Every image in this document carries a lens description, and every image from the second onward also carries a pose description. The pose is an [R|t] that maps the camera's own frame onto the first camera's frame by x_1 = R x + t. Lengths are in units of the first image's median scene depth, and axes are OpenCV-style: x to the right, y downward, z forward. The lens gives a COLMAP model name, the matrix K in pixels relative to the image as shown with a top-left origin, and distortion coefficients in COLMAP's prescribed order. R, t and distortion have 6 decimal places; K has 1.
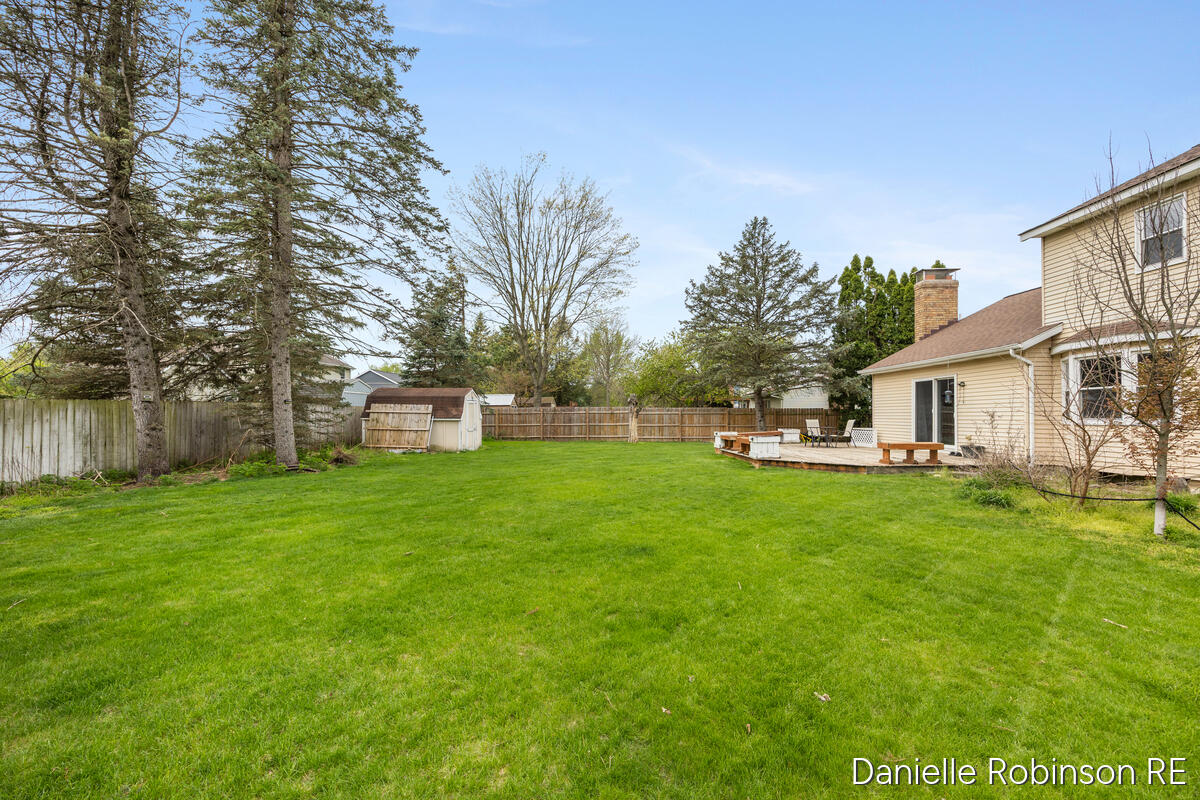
lens RADIAL K [[510.2, 0, 582.0], [0, 510.2, 418.1], [0, 0, 1]] dist [0.009458, -0.000280]
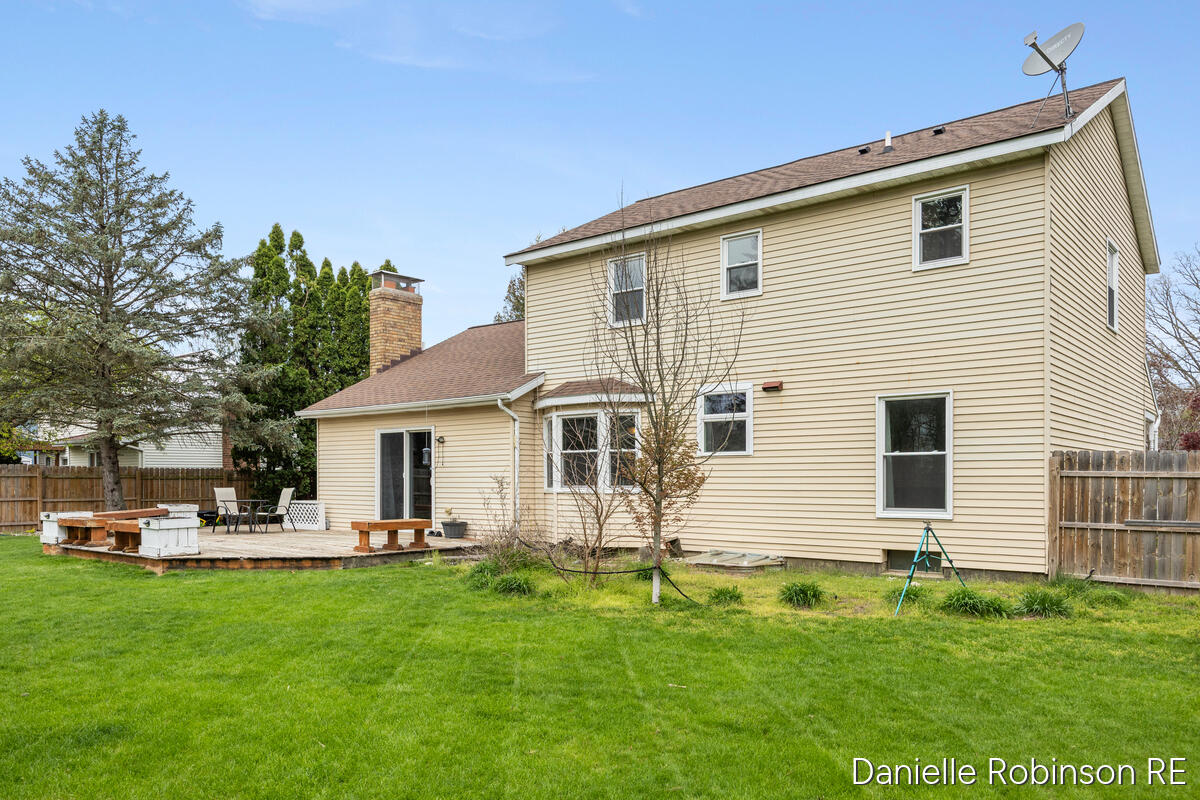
lens RADIAL K [[928.6, 0, 571.2], [0, 928.6, 498.8], [0, 0, 1]] dist [0.001913, -0.002047]
pose [[0.635162, -0.014414, 0.772244, -0.165408], [0.001651, 0.999849, 0.017304, -0.002961], [-0.772377, -0.009716, 0.635090, -0.004383]]
